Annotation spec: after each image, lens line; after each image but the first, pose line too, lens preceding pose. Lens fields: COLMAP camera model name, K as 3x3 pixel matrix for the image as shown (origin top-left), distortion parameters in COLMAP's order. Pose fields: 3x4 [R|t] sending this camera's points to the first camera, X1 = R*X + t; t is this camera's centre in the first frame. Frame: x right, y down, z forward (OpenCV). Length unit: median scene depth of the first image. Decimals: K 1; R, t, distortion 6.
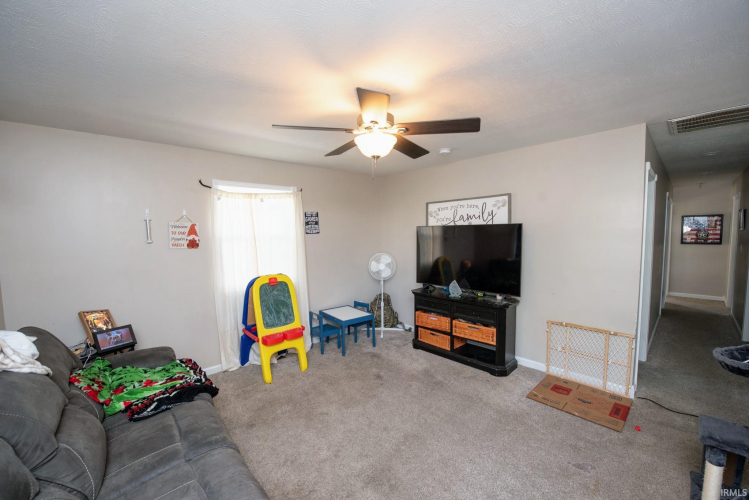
lens RADIAL K [[294.6, 0, 372.0], [0, 294.6, 253.8], [0, 0, 1]] dist [-0.024947, -0.000400]
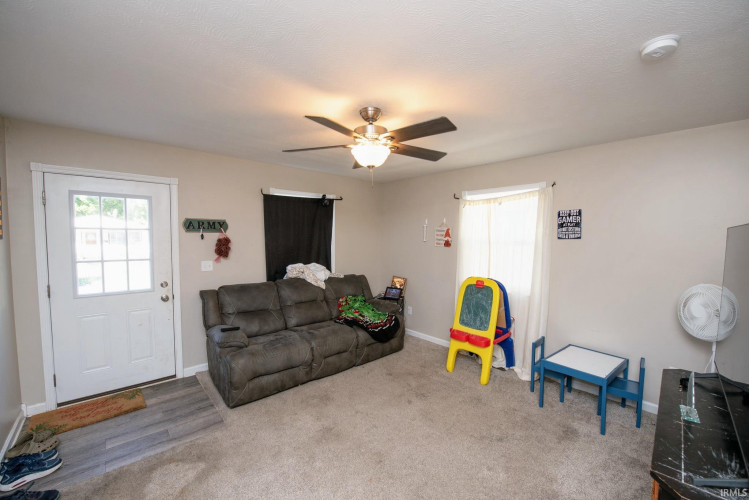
lens RADIAL K [[294.6, 0, 372.0], [0, 294.6, 253.8], [0, 0, 1]] dist [-0.024947, -0.000400]
pose [[-0.000702, 0.073279, -0.997311, 0.676376], [-0.082518, 0.993906, 0.073086, -0.054283], [0.996589, 0.082348, 0.005349, 0.621009]]
